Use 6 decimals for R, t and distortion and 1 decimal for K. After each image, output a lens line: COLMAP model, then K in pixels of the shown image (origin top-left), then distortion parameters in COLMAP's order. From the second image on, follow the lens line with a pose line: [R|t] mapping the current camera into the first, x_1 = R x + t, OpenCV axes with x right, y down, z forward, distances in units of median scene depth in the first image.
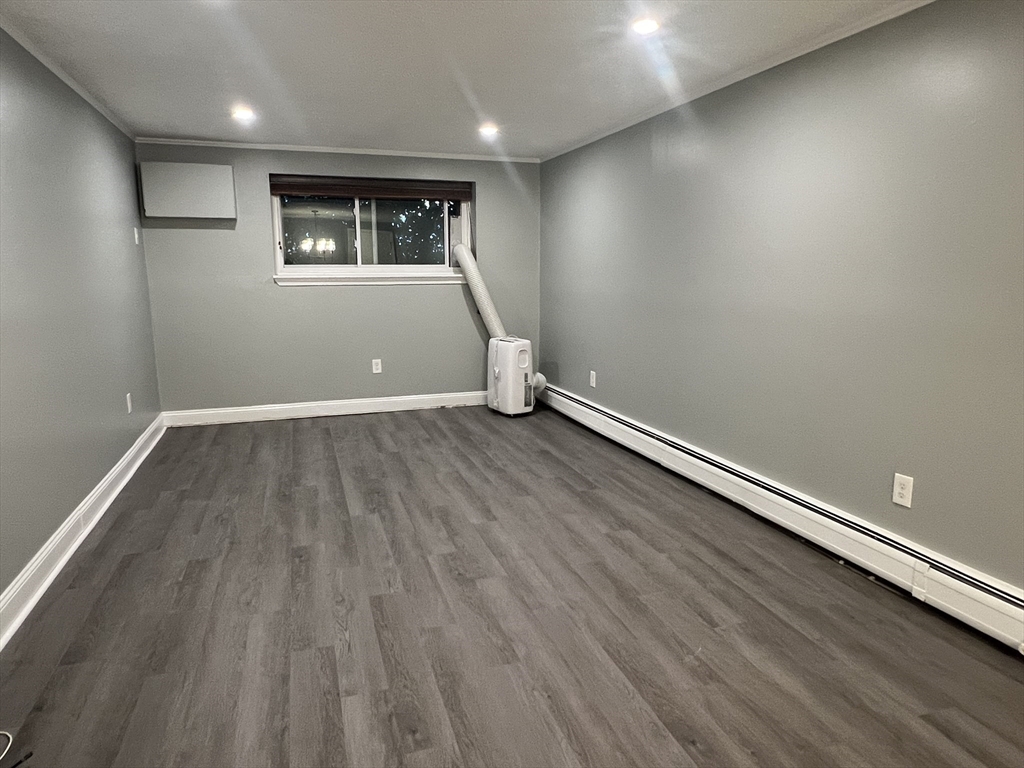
lens RADIAL K [[646.8, 0, 503.0], [0, 646.8, 390.5], [0, 0, 1]] dist [-0.001826, 0.000996]
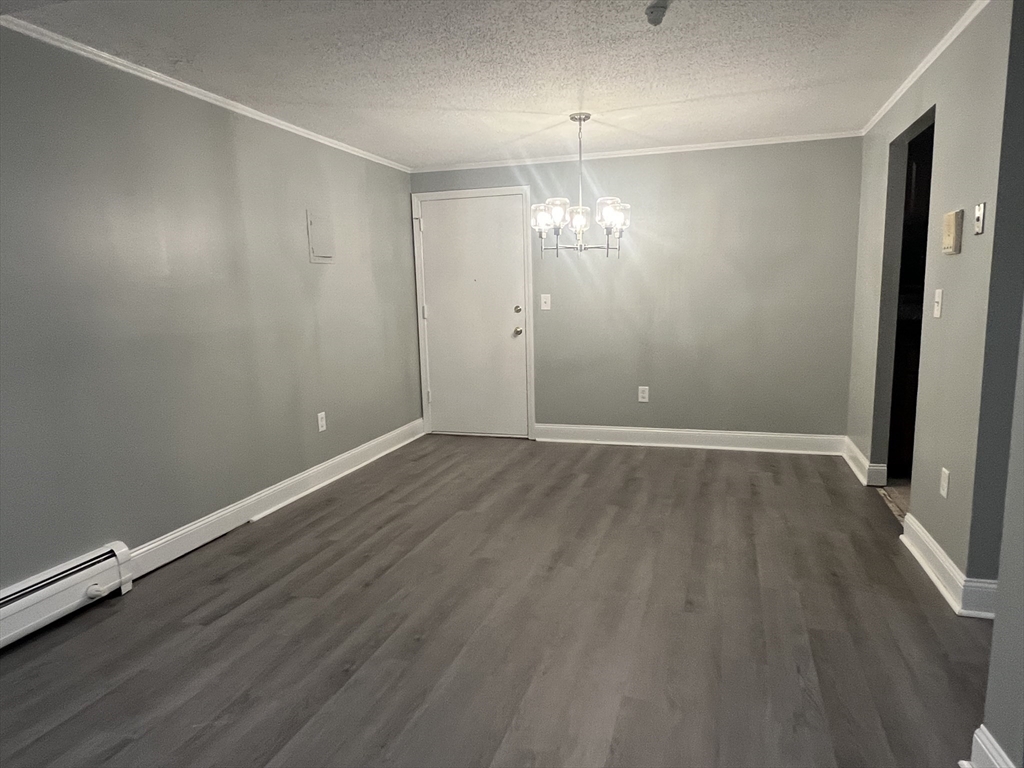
lens RADIAL K [[646.8, 0, 505.6], [0, 646.8, 386.7], [0, 0, 1]] dist [-0.001826, 0.000996]
pose [[-0.802579, -0.064962, 0.592998, -0.299315], [0.144571, 0.943239, 0.298997, -0.132541], [-0.578763, 0.325699, -0.747632, 0.734012]]
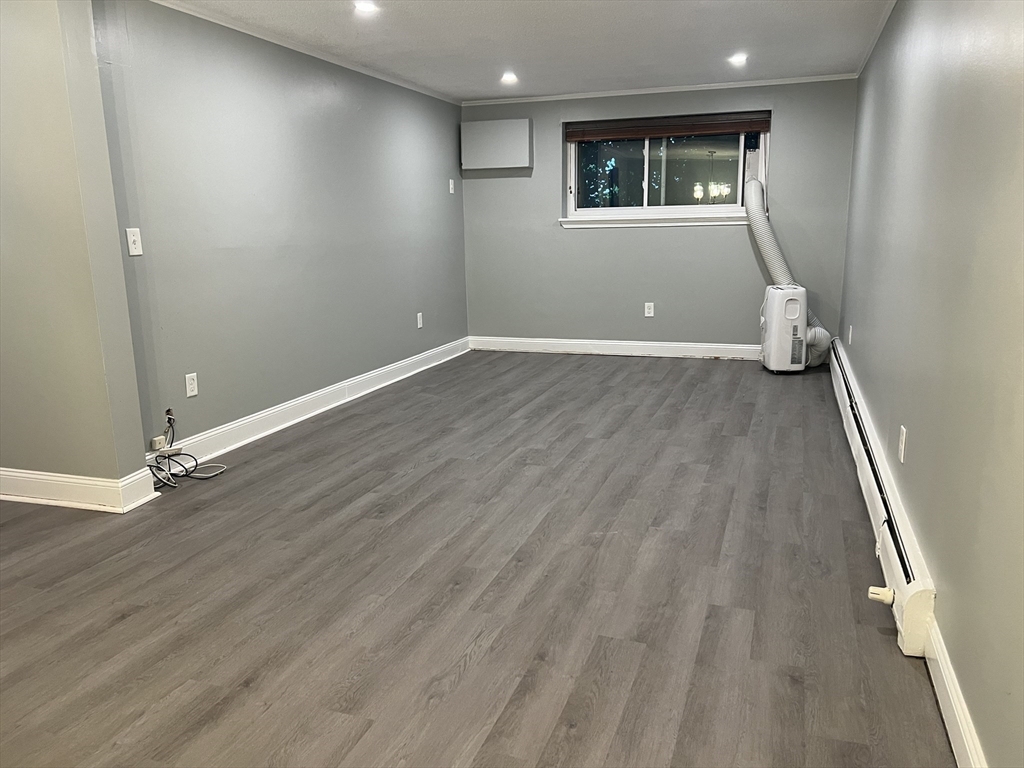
lens RADIAL K [[788.9, 0, 509.7], [0, 788.9, 386.3], [0, 0, 1]] dist [0.095424, -0.007195]
pose [[0.792396, 0.116758, -0.598729, 0.572977], [-0.099943, 0.993097, 0.061392, 0.040200], [0.601764, 0.011193, 0.798595, -0.155369]]
